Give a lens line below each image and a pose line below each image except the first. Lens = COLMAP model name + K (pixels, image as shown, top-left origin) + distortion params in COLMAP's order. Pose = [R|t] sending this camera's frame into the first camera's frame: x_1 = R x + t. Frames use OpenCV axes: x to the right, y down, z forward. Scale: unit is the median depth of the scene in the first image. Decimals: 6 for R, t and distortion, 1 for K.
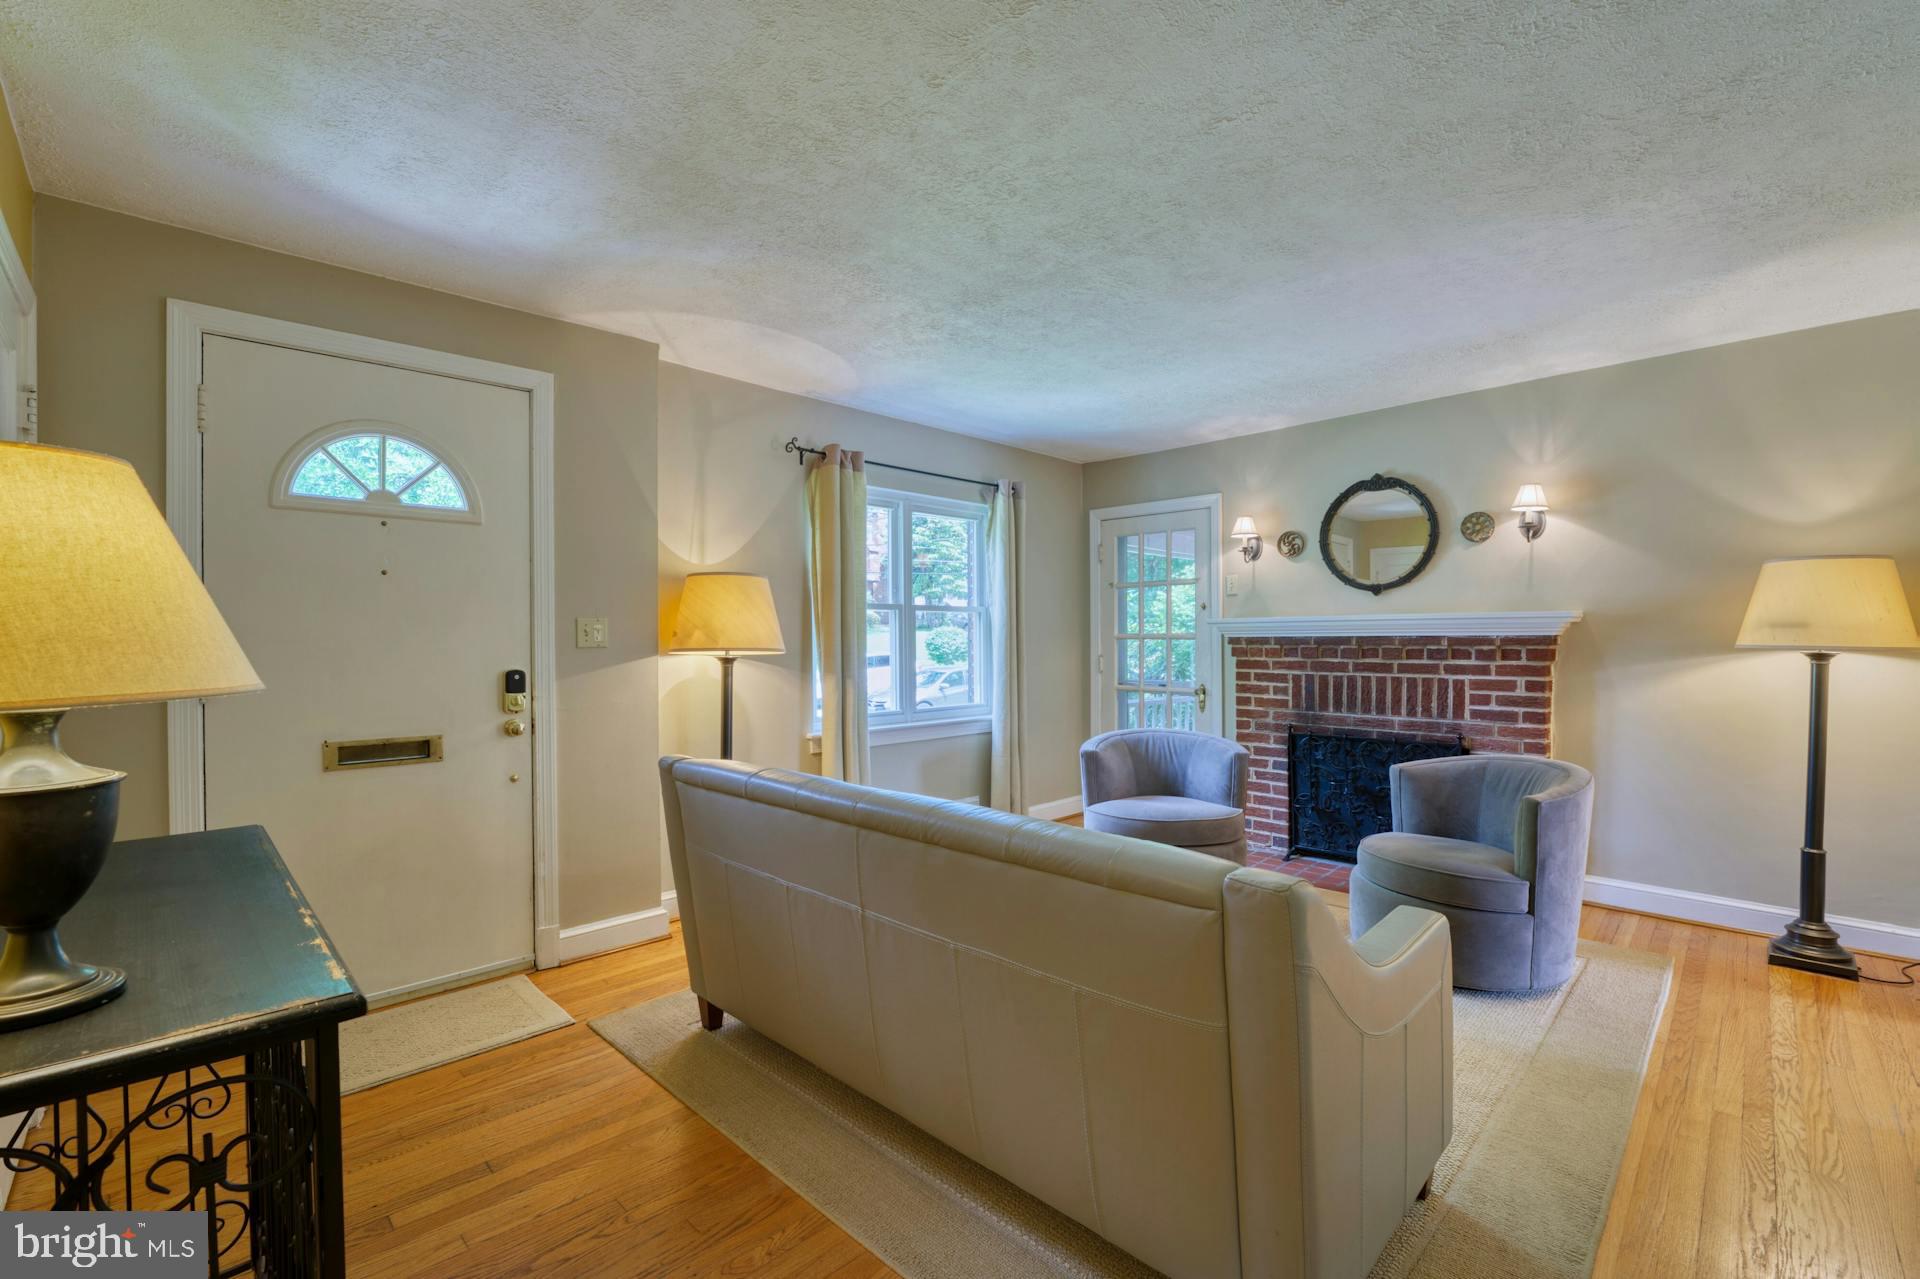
lens RADIAL K [[780.3, 0, 977.6], [0, 780.3, 635.2], [0, 0, 1]] dist [-0.004422, -0.000291]
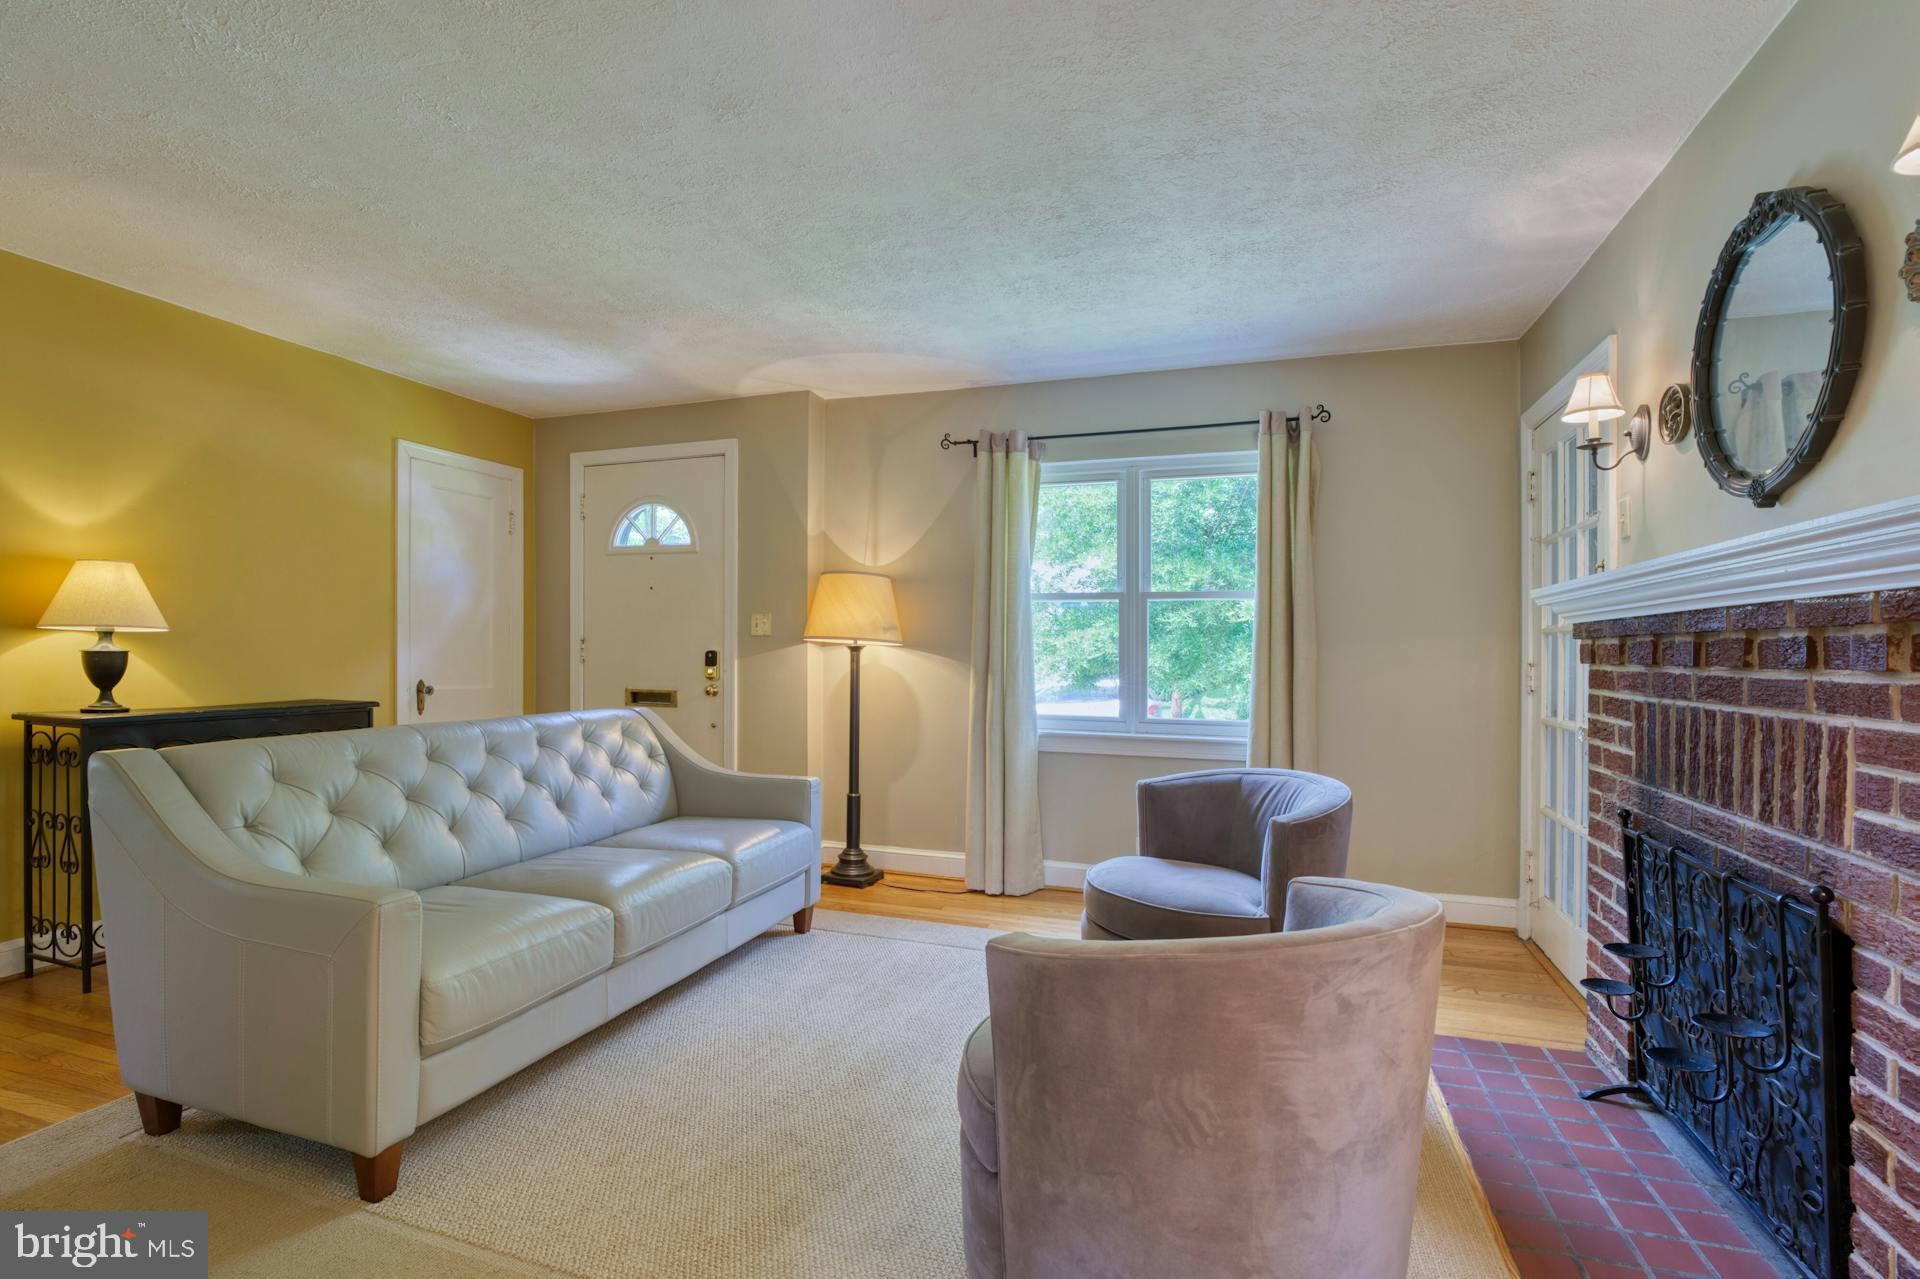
lens RADIAL K [[877.3, 0, 972.0], [0, 877.3, 650.3], [0, 0, 1]] dist [0.002749, -0.000343]
pose [[0.464310, 0.007451, -0.885642, 0.921267], [-0.008489, 0.999956, 0.003962, 0.028967], [0.885632, 0.005678, 0.464352, 0.573909]]
